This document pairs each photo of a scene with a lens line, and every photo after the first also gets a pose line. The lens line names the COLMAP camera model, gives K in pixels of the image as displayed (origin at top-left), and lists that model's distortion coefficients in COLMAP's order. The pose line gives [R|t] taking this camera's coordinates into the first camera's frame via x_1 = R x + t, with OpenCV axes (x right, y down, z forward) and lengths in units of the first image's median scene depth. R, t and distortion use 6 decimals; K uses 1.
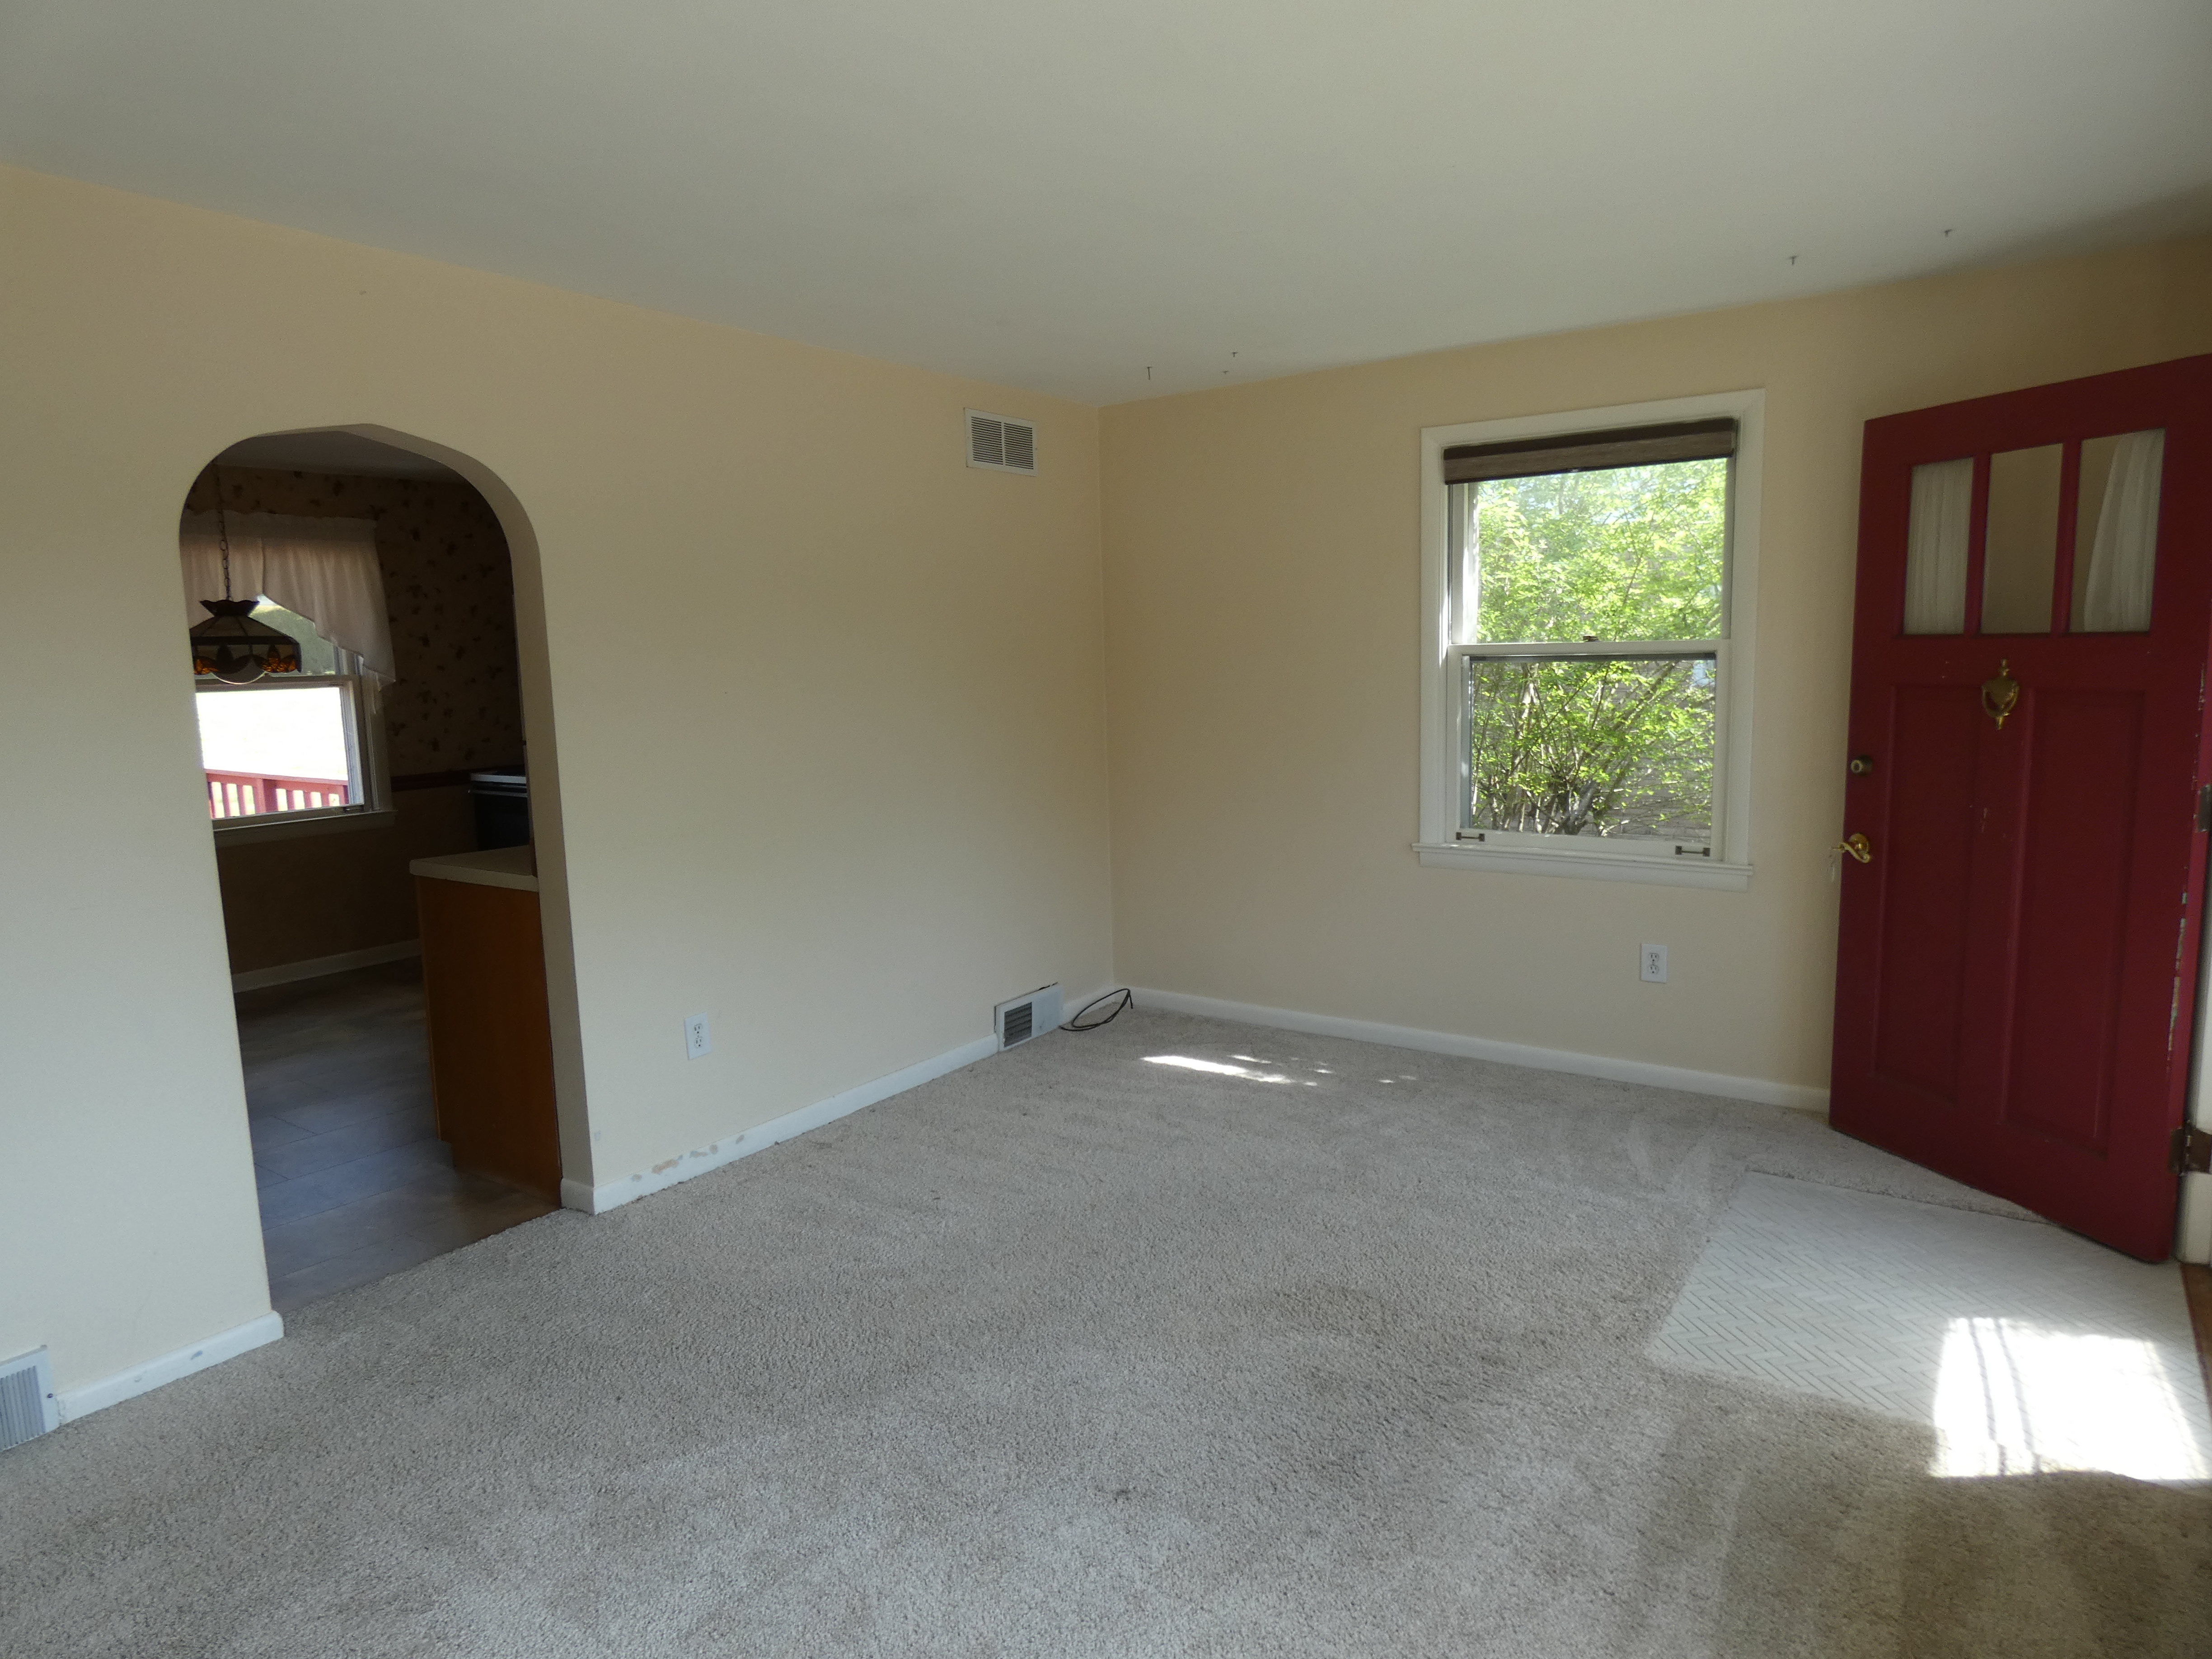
lens RADIAL K [[1329.2, 0, 1106.0], [0, 1329.2, 829.5], [0, 0, 1]] dist [-0.003034, 0.001543]
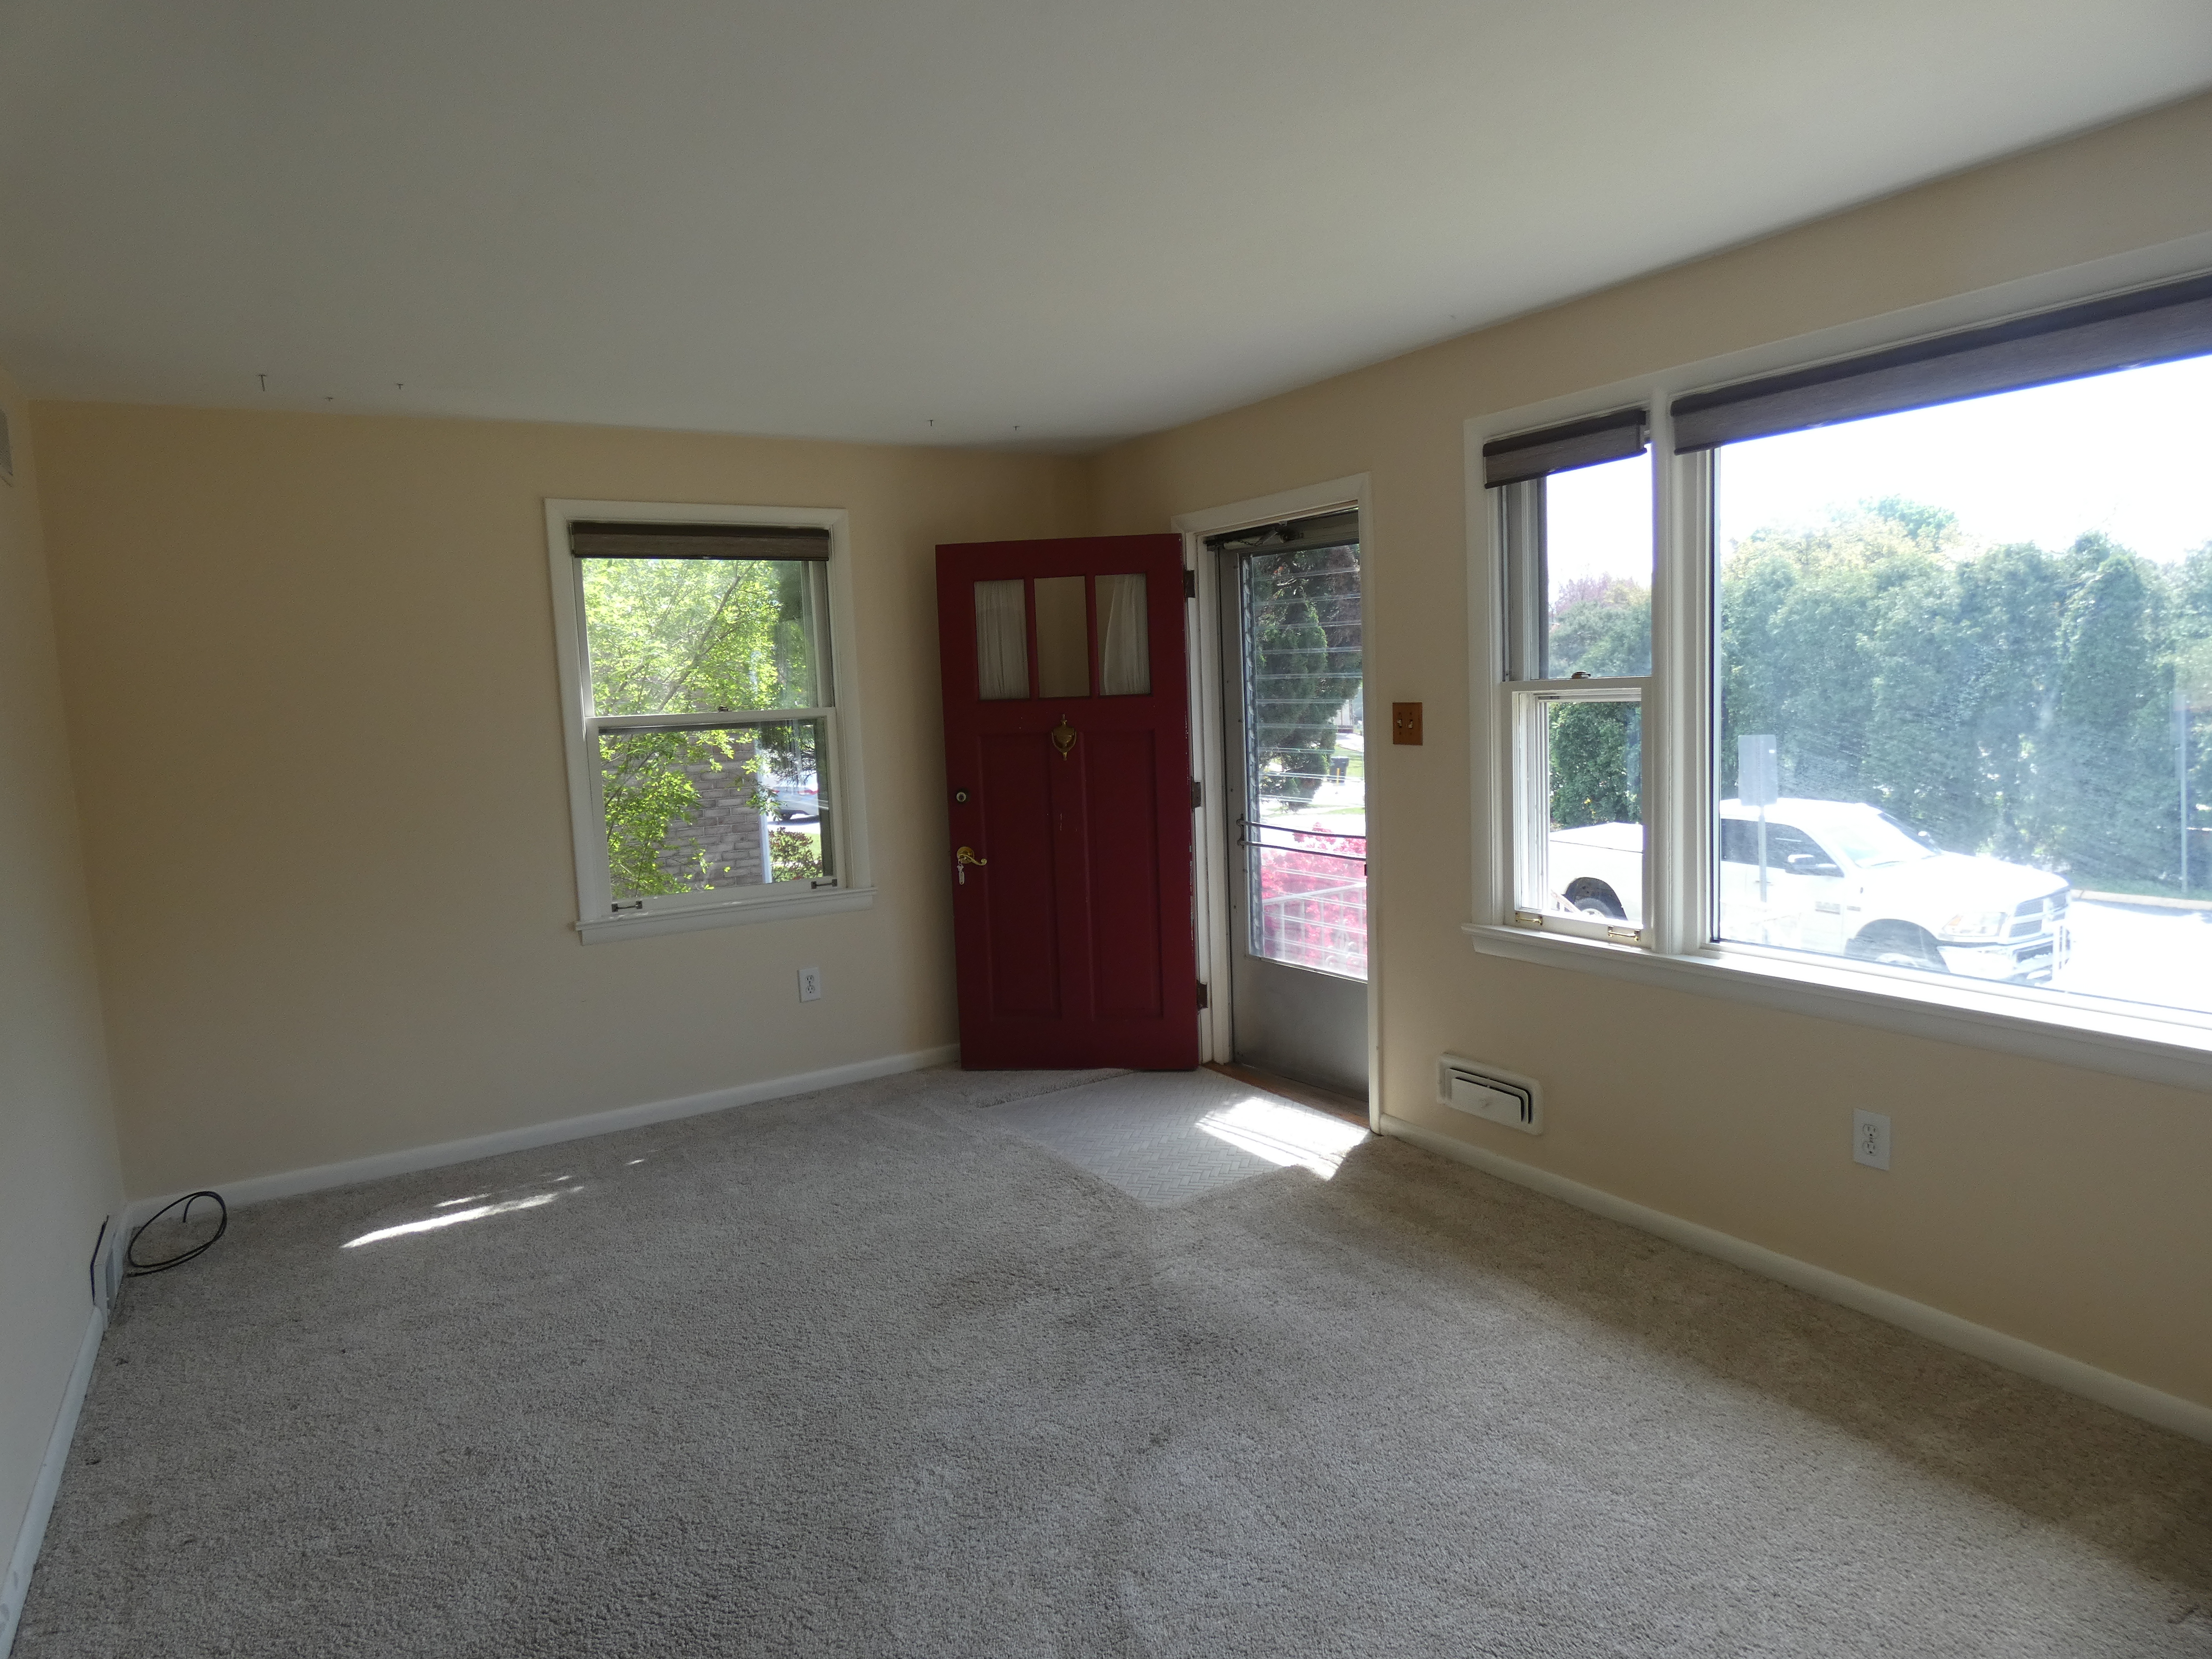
lens RADIAL K [[1313.9, 0, 1106.0], [0, 1313.9, 829.5], [0, 0, 1]] dist [-0.025731, -0.000352]
pose [[0.387299, -0.088039, 0.917741, -0.578522], [0.156292, 0.987292, 0.028753, -0.028106], [-0.908610, 0.132299, 0.396137, 0.319184]]
